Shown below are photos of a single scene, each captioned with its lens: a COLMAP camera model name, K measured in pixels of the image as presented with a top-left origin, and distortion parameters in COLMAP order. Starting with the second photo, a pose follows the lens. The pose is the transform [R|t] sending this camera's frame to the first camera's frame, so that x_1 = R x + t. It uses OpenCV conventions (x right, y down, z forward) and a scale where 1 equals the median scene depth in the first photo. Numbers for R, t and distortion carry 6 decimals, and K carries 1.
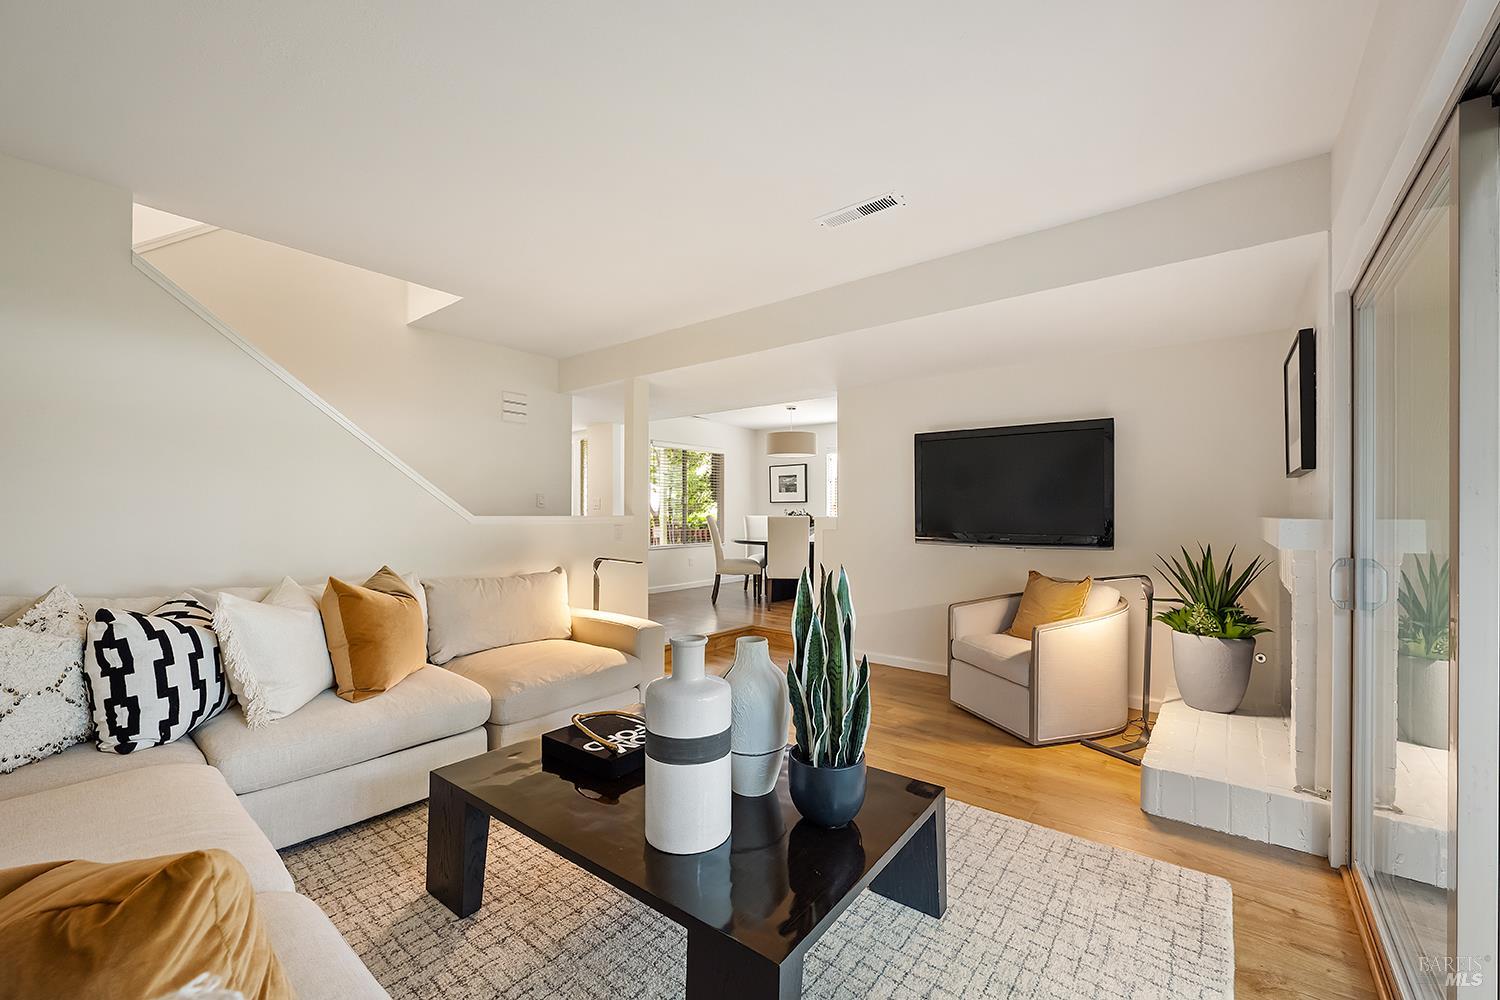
lens RADIAL K [[608.6, 0, 752.2], [0, 608.6, 519.8], [0, 0, 1]] dist [-0.000552, -0.000085]
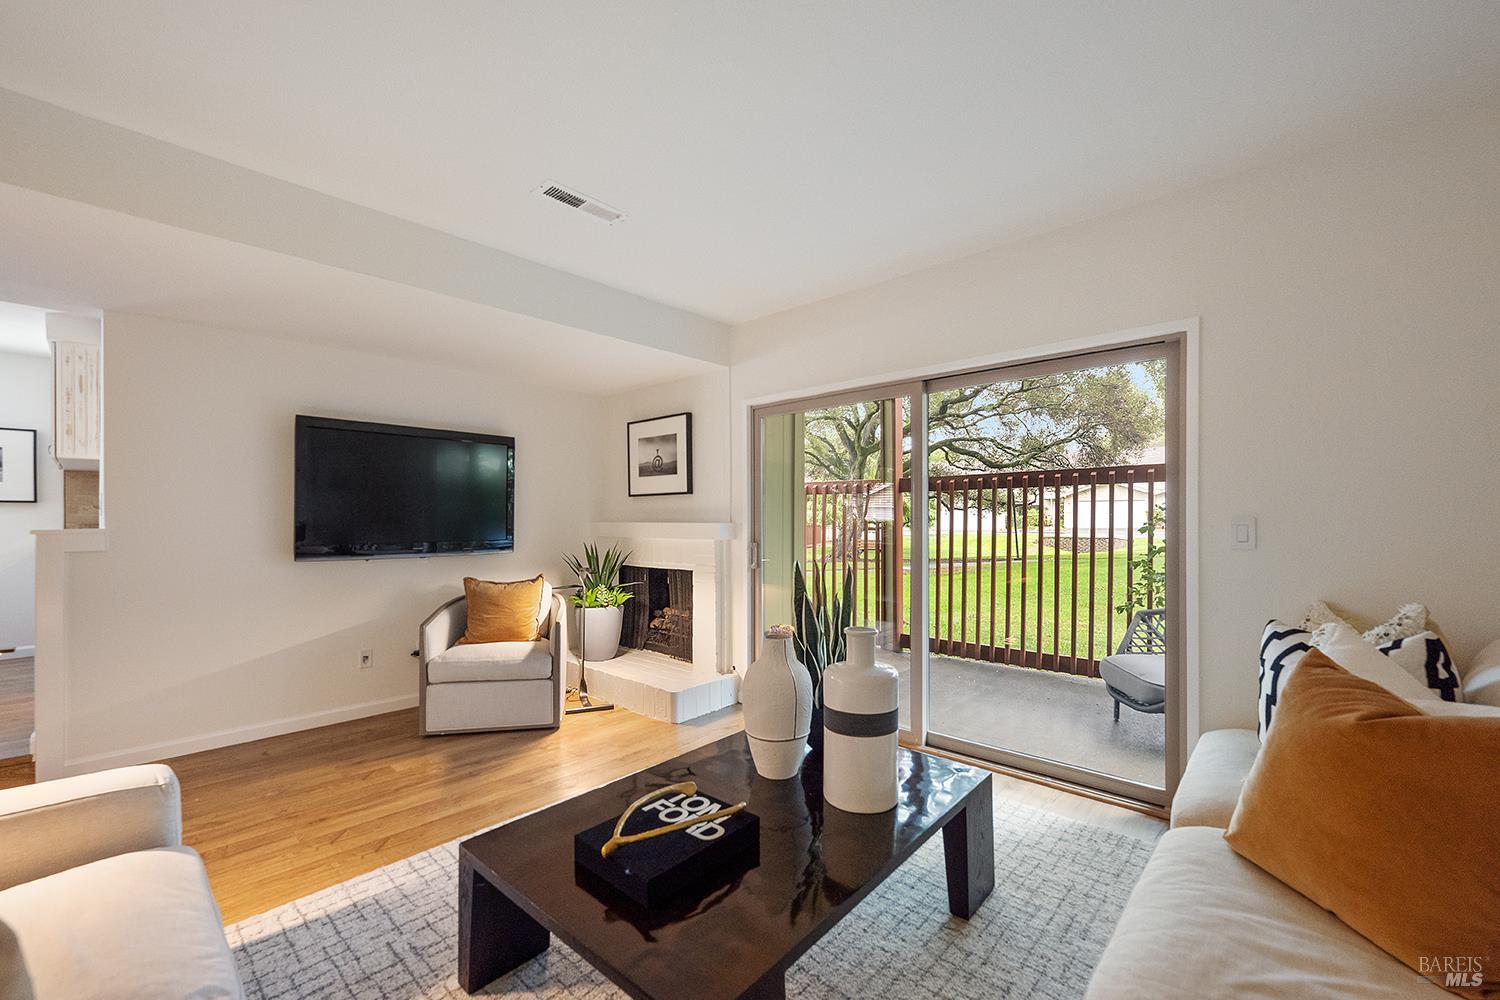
lens RADIAL K [[608.6, 0, 752.2], [0, 608.6, 519.8], [0, 0, 1]] dist [-0.000552, -0.000085]
pose [[0.044128, 0.002430, 0.999023, -0.577833], [0.010853, 0.999937, -0.002912, -0.004253], [-0.998967, 0.010971, 0.044099, 0.525578]]
